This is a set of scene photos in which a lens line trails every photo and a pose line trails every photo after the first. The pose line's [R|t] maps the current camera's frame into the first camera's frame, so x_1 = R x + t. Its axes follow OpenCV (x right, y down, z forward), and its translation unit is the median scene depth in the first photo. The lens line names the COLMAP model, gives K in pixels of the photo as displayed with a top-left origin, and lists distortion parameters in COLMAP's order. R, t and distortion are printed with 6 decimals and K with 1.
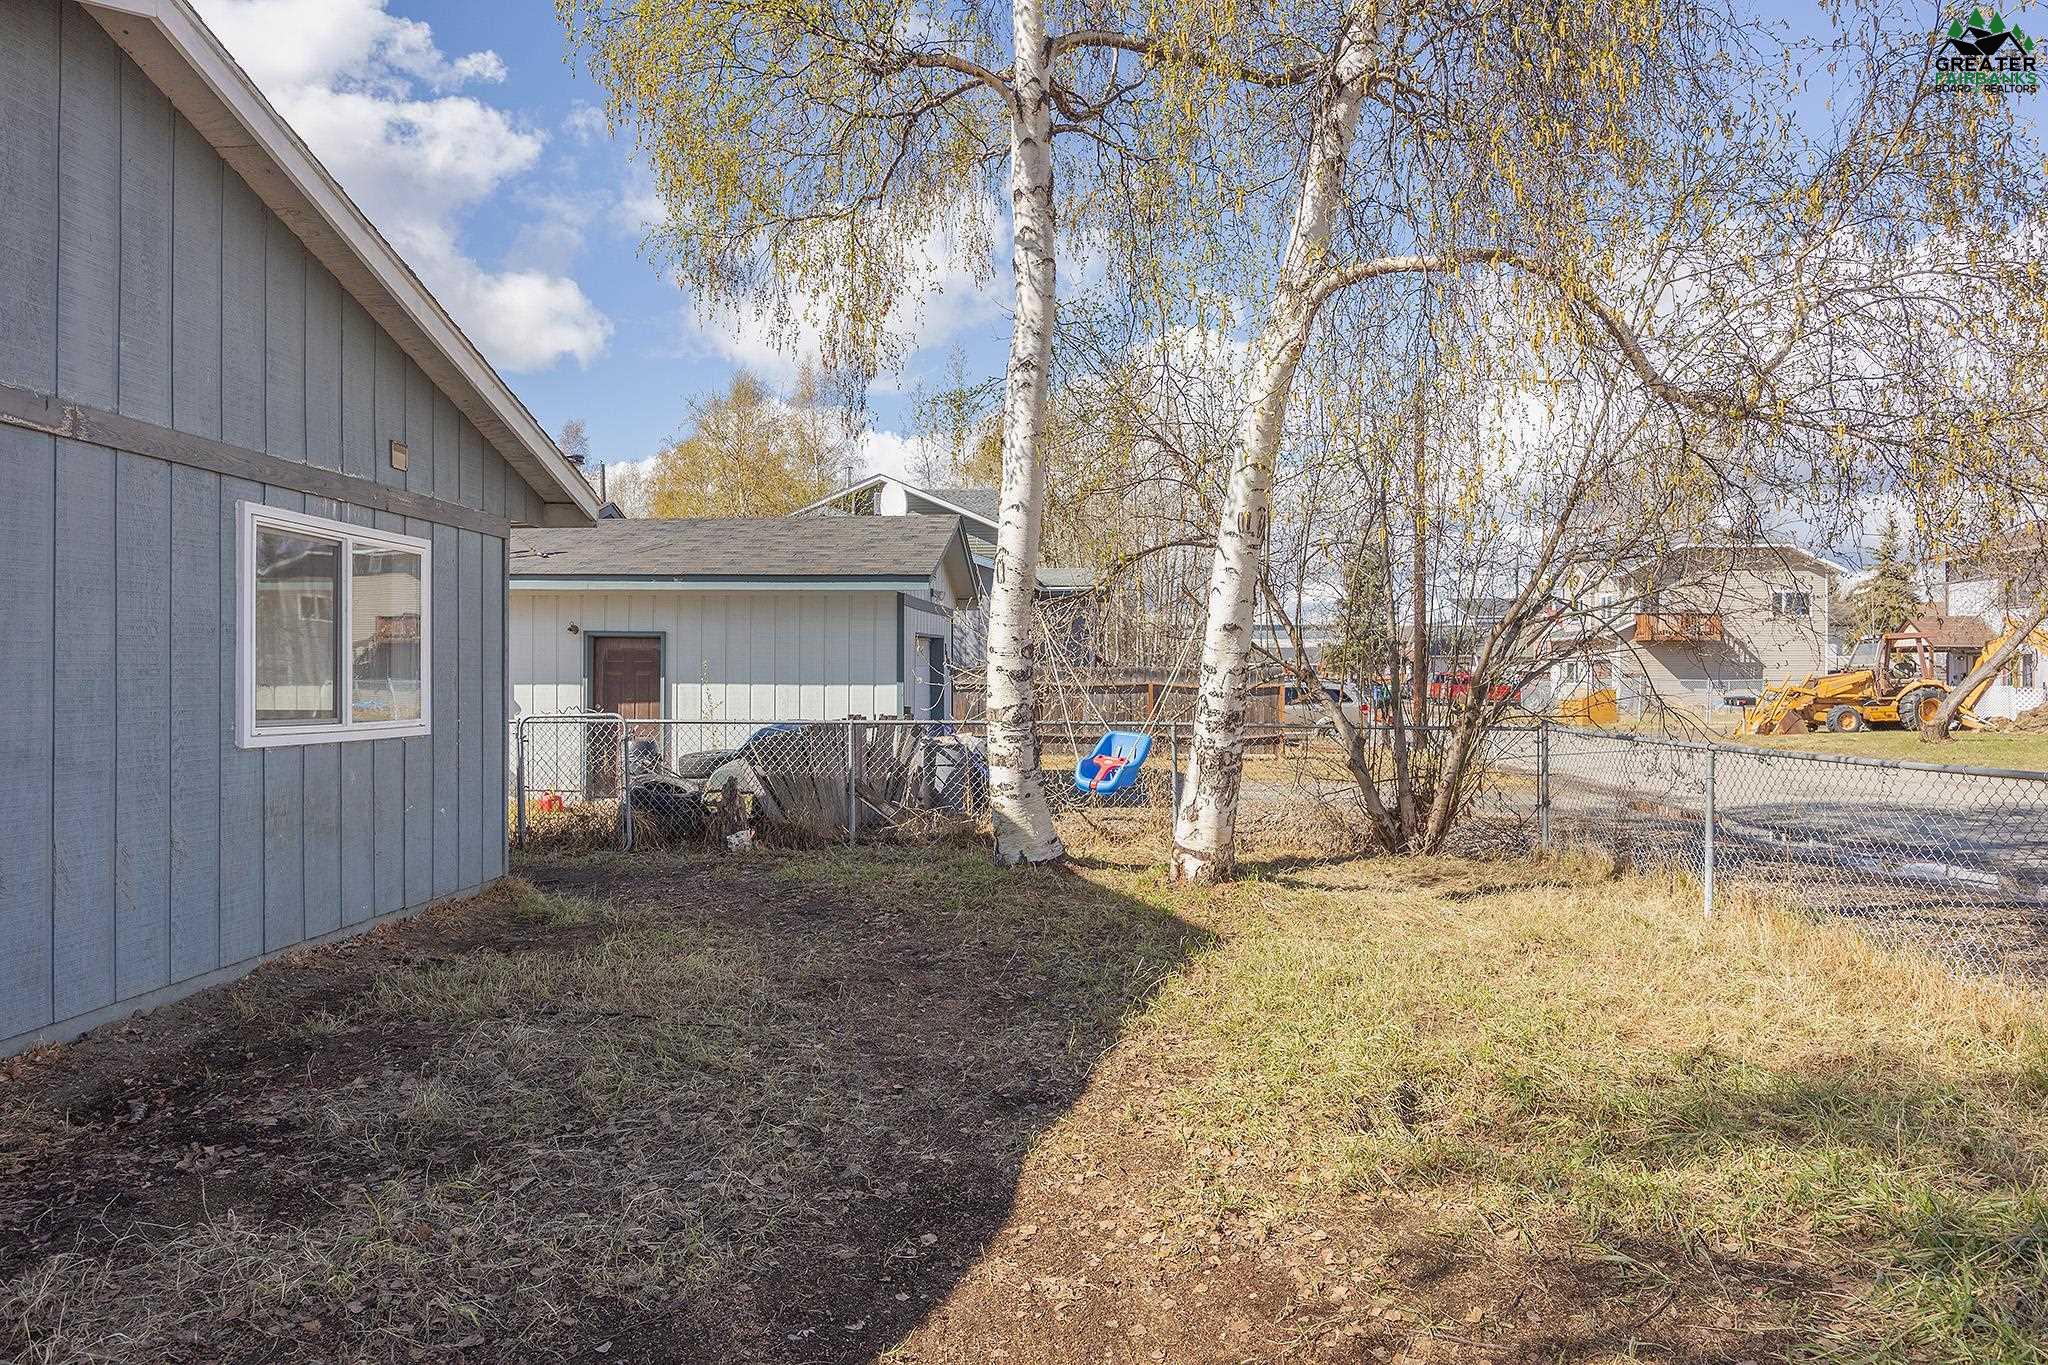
lens RADIAL K [[1272.3, 0, 1024.5], [0, 1272.3, 675.6], [0, 0, 1]] dist [-0.002517, -0.000833]
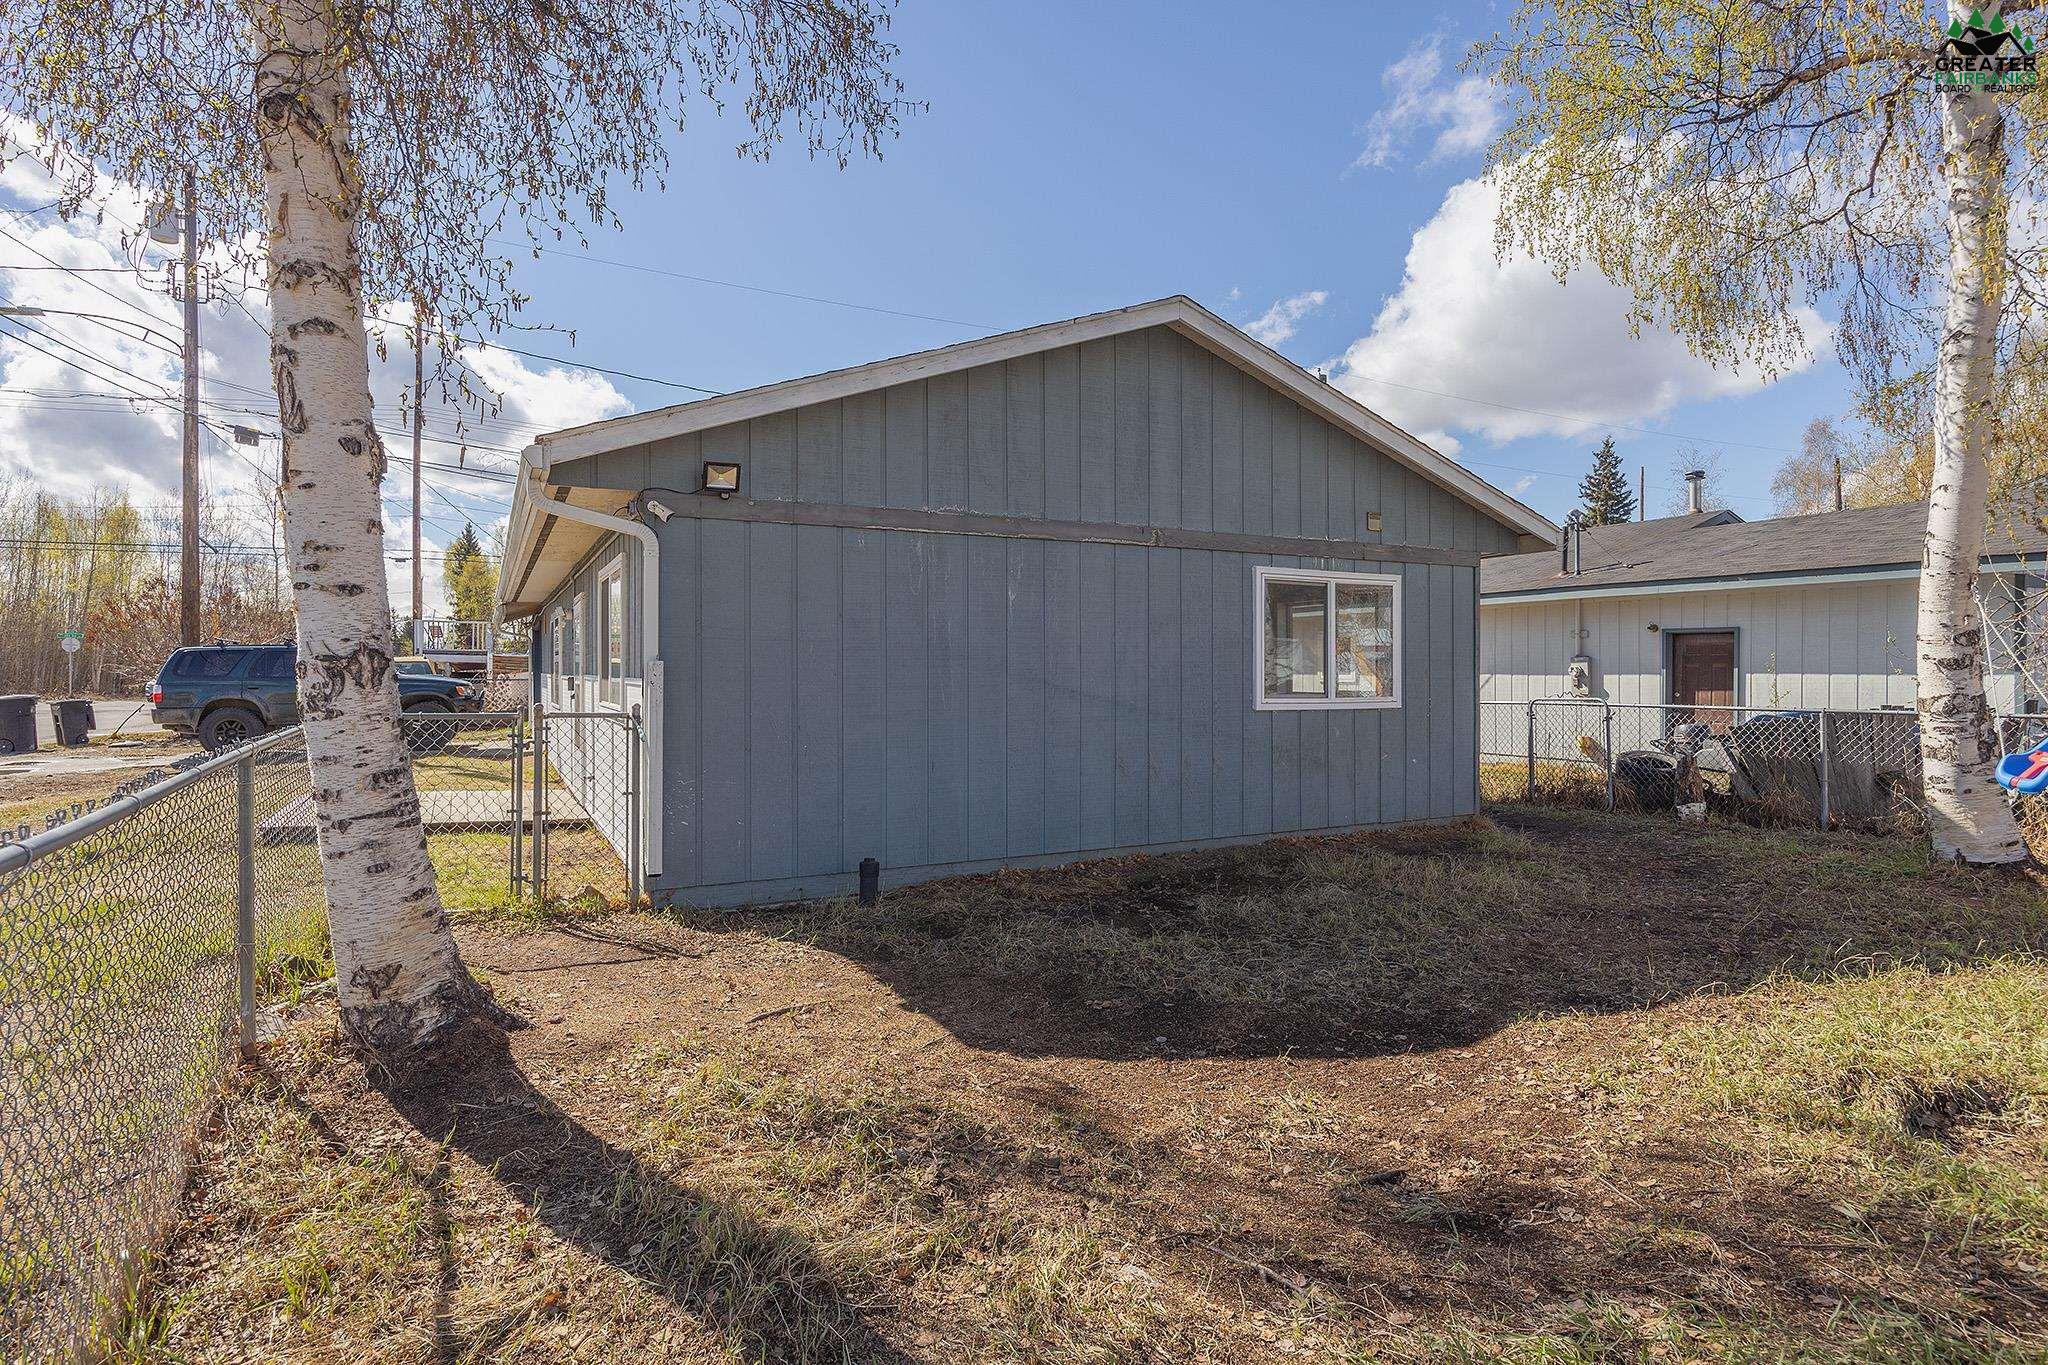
lens RADIAL K [[1136.2, 0, 1023.4], [0, 1136.2, 679.5], [0, 0, 1]] dist [0.000036, 0.000196]
pose [[0.496544, 0.002570, -0.868008, 0.398943], [0.003909, 0.999979, 0.005196, 0.004522], [0.868003, -0.005973, 0.496523, -0.024784]]
